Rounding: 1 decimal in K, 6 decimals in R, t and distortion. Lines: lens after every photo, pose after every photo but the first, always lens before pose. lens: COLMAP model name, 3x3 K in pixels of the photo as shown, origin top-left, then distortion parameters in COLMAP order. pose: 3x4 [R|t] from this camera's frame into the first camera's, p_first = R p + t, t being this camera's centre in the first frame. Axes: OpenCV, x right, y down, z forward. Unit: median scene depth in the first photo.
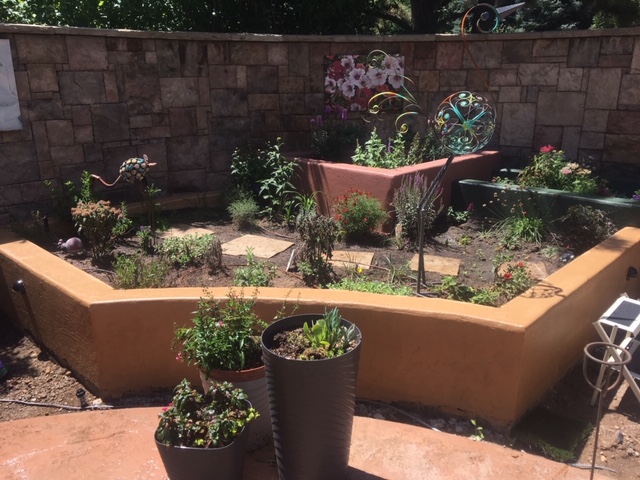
lens RADIAL K [[541.1, 0, 321.5], [0, 541.1, 239.3], [0, 0, 1]] dist [0.076349, -0.102403]
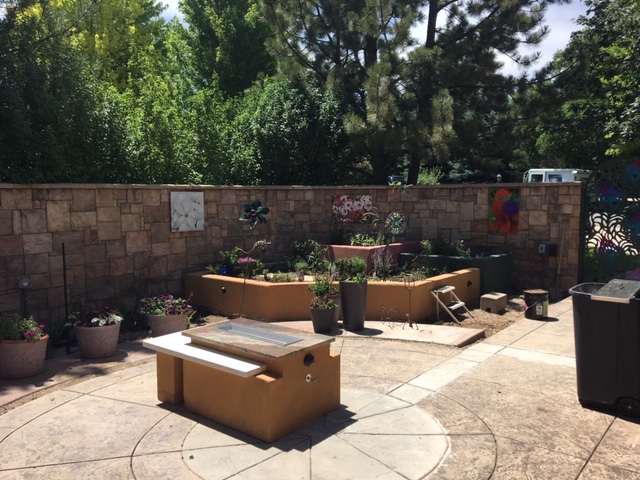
lens RADIAL K [[541.1, 0, 324.7], [0, 541.1, 240.0], [0, 0, 1]] dist [0.076349, -0.102403]
pose [[0.997509, -0.008667, 0.070004, -0.171641], [0.023455, 0.976704, -0.213304, 0.260218], [-0.066524, 0.214415, 0.974475, -0.951435]]
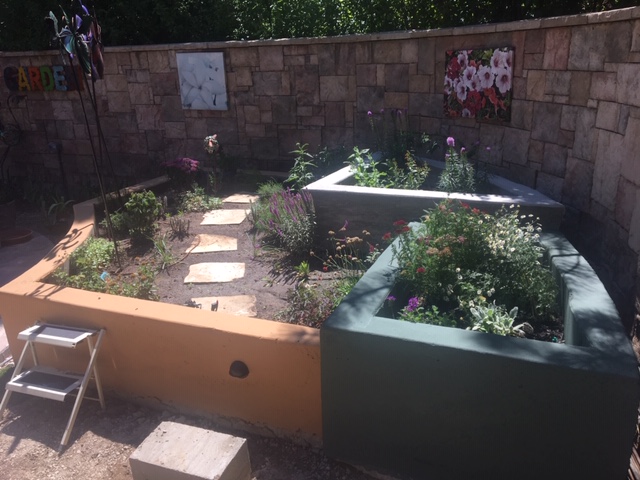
lens RADIAL K [[541.1, 0, 318.6], [0, 541.1, 243.4], [0, 0, 1]] dist [0.076349, -0.102403]
pose [[0.351093, 0.299153, -0.887266, 0.841286], [-0.244769, 0.943962, 0.221413, -0.202055], [0.903782, 0.139439, 0.404642, 0.535895]]
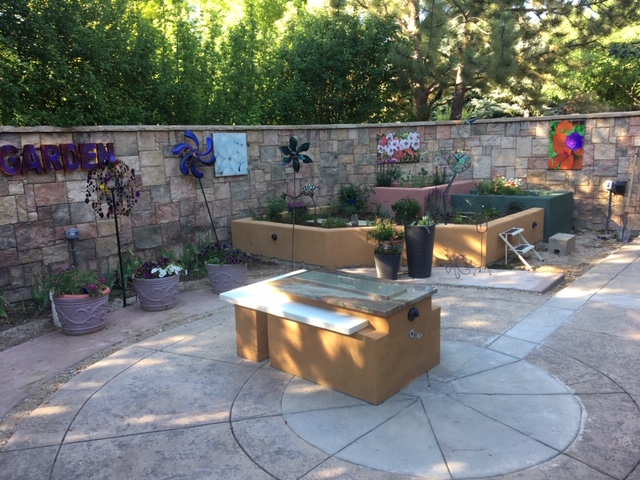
lens RADIAL K [[541.1, 0, 322.4], [0, 541.1, 237.8], [0, 0, 1]] dist [0.076349, -0.102403]
pose [[0.998607, -0.034728, 0.039735, -0.284360], [0.039169, 0.992348, -0.117093, 0.241367], [-0.035365, 0.118486, 0.992326, -0.848278]]
